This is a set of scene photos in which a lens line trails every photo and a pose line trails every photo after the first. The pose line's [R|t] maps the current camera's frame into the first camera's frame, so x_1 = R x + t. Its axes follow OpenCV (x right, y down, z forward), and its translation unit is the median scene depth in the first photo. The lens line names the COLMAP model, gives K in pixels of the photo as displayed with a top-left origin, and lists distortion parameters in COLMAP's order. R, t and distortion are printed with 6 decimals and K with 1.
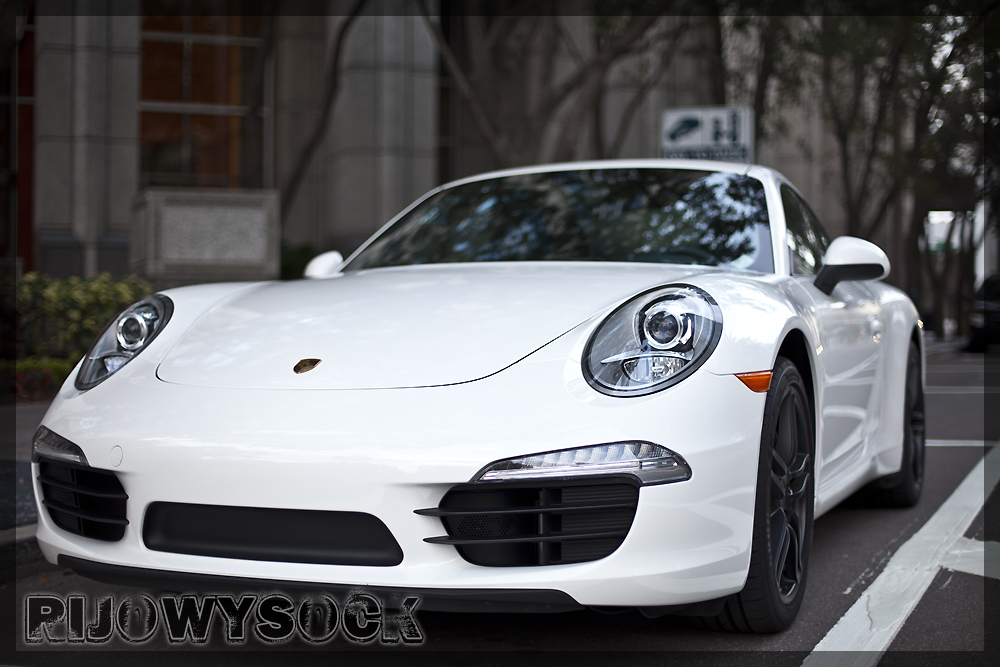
lens RADIAL K [[1500.3, 0, 498.4], [0, 1500.3, 326.5], [0, 0, 1]] dist [-0.137572, 0.000000]
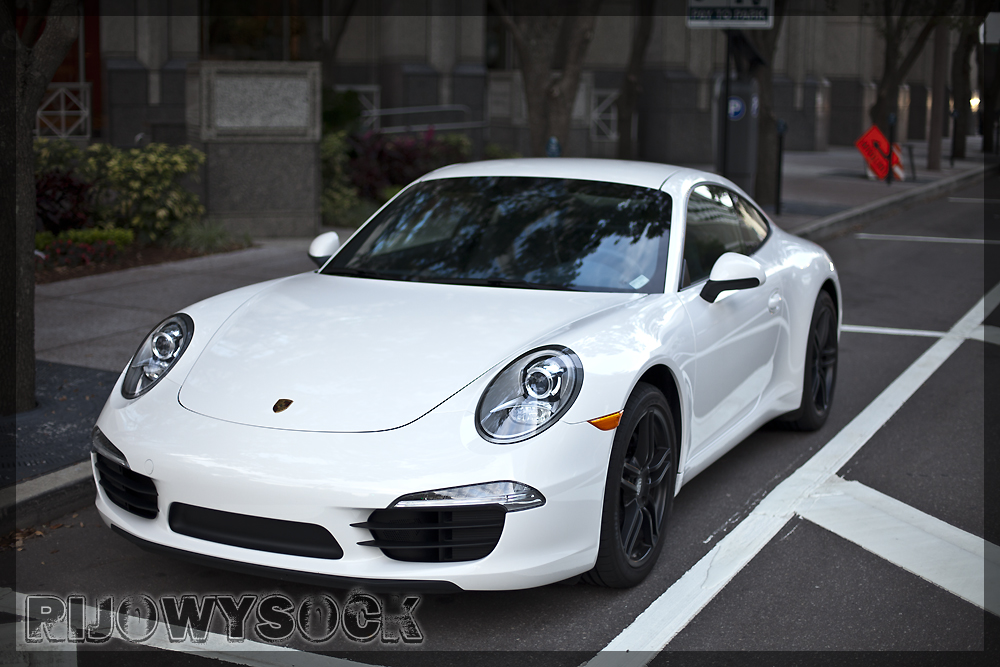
lens RADIAL K [[1500.3, 0, 501.9], [0, 1500.3, 338.9], [0, 0, 1]] dist [-0.137572, 0.000000]
pose [[0.998834, 0.020360, -0.043762, 0.115993], [-0.012993, 0.986630, 0.162460, -0.225212], [0.046485, -0.161702, 0.985744, -0.303512]]
